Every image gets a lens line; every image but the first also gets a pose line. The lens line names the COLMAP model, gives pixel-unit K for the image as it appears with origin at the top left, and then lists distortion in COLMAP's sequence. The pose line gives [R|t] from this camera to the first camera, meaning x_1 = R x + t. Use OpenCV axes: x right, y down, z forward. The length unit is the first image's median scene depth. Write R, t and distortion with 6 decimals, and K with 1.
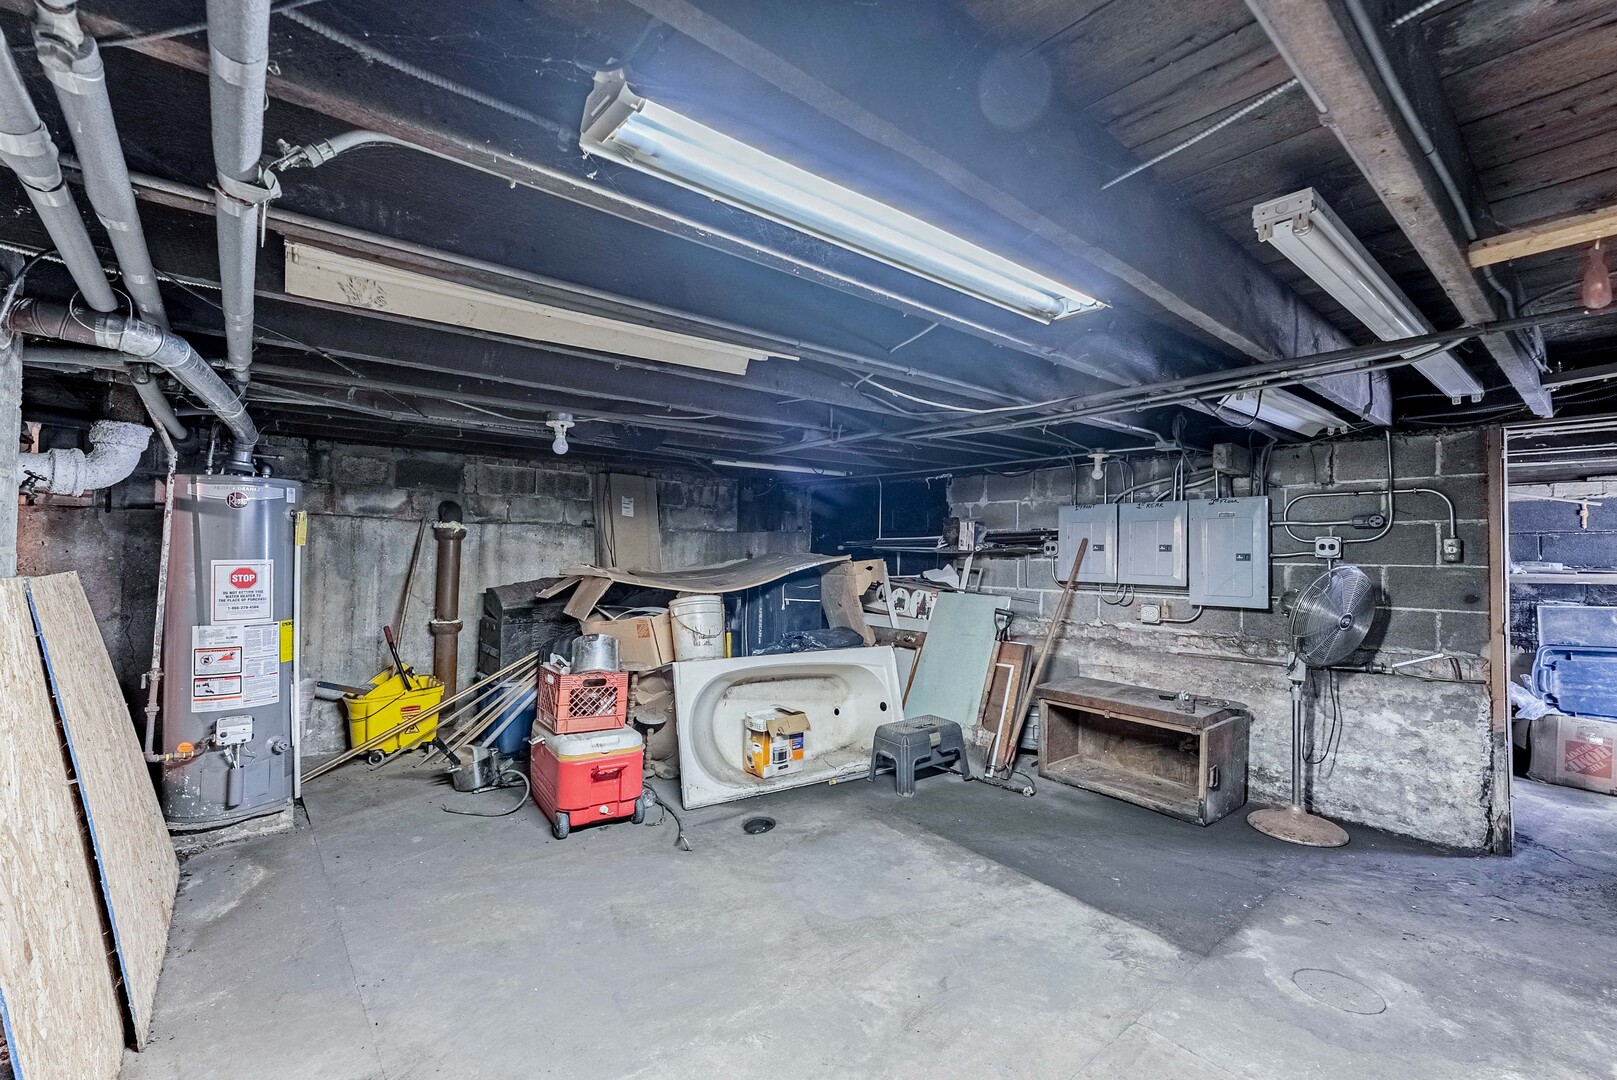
lens RADIAL K [[680.3, 0, 803.0], [0, 680.3, 546.2], [0, 0, 1]] dist [0.001496, -0.000944]
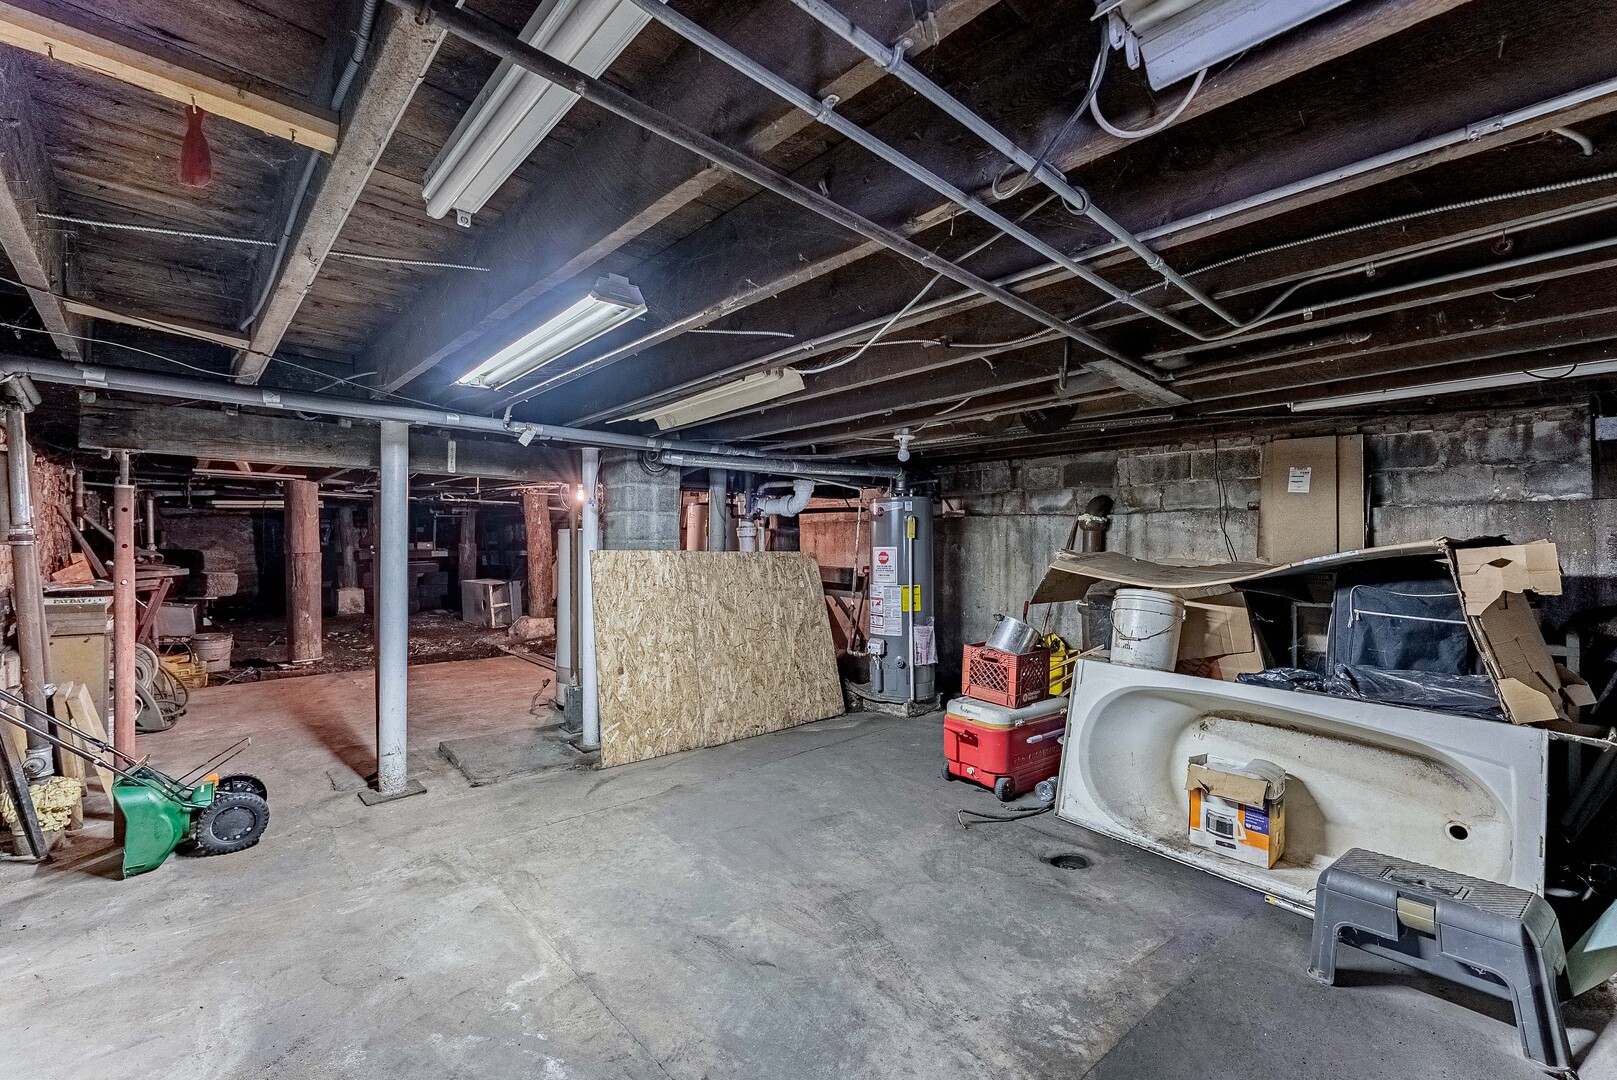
lens RADIAL K [[680.3, 0, 802.9], [0, 680.3, 544.3], [0, 0, 1]] dist [0.001496, -0.000944]
pose [[0.059581, -0.009948, -0.998174, 0.603601], [0.011383, 0.999892, -0.009286, 0.019166], [0.998159, -0.010809, 0.059687, 0.500818]]
